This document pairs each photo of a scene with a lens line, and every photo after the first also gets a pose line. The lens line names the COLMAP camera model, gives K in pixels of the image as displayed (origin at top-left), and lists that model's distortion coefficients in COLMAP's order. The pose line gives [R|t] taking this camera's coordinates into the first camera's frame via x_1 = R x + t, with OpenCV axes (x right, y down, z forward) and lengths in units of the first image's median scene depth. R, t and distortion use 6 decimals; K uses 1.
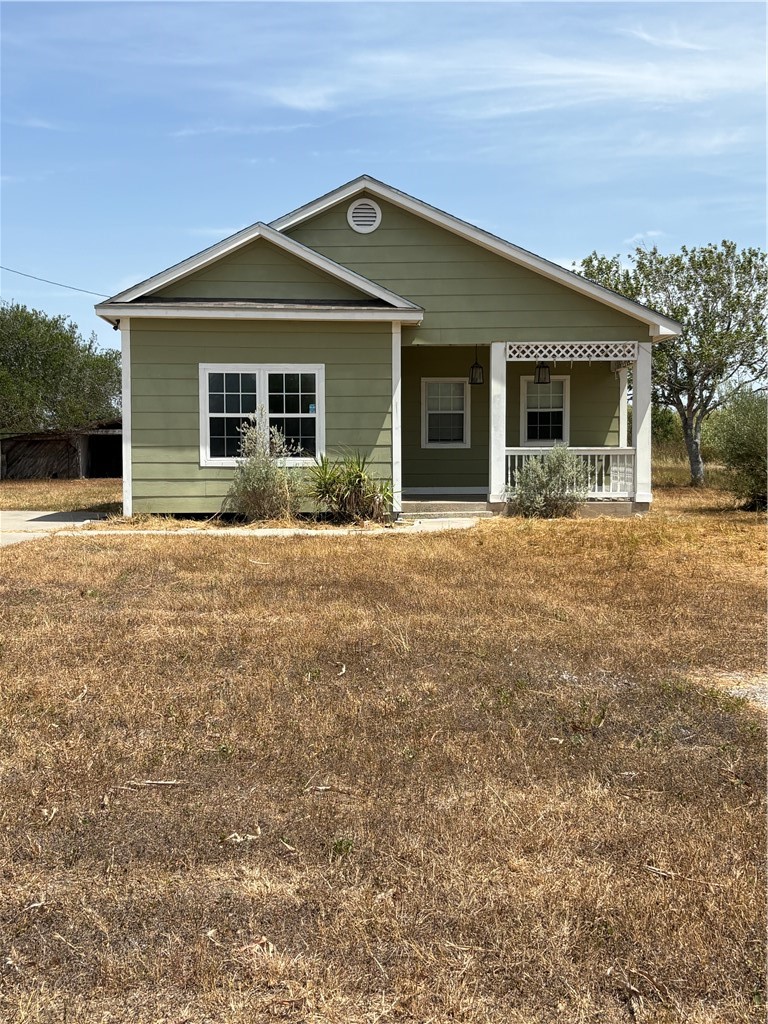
lens RADIAL K [[1425.8, 0, 384.0], [0, 1425.8, 512.0], [0, 0, 1]] dist [0.311601, 0.008356]
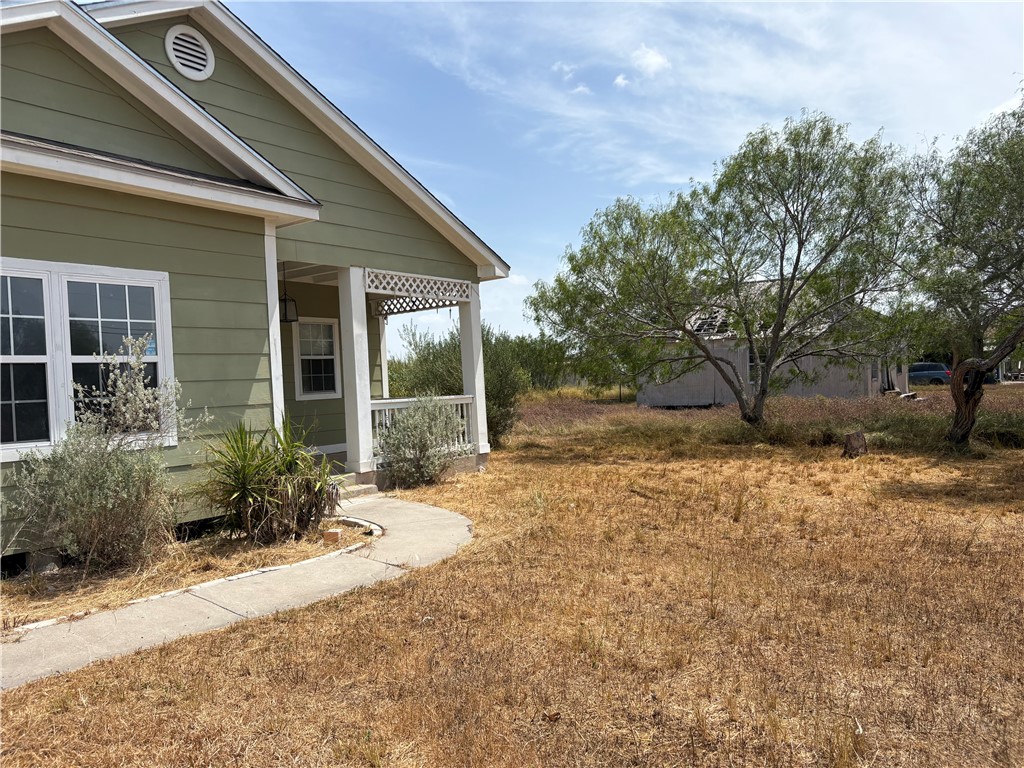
lens RADIAL K [[779.2, 0, 512.6], [0, 779.2, 386.3], [0, 0, 1]] dist [0.045948, -0.043896]
pose [[0.600825, -0.028861, 0.798860, -0.215119], [0.075551, 0.996925, -0.020806, -0.038827], [-0.795803, 0.072855, 0.601158, 0.691770]]
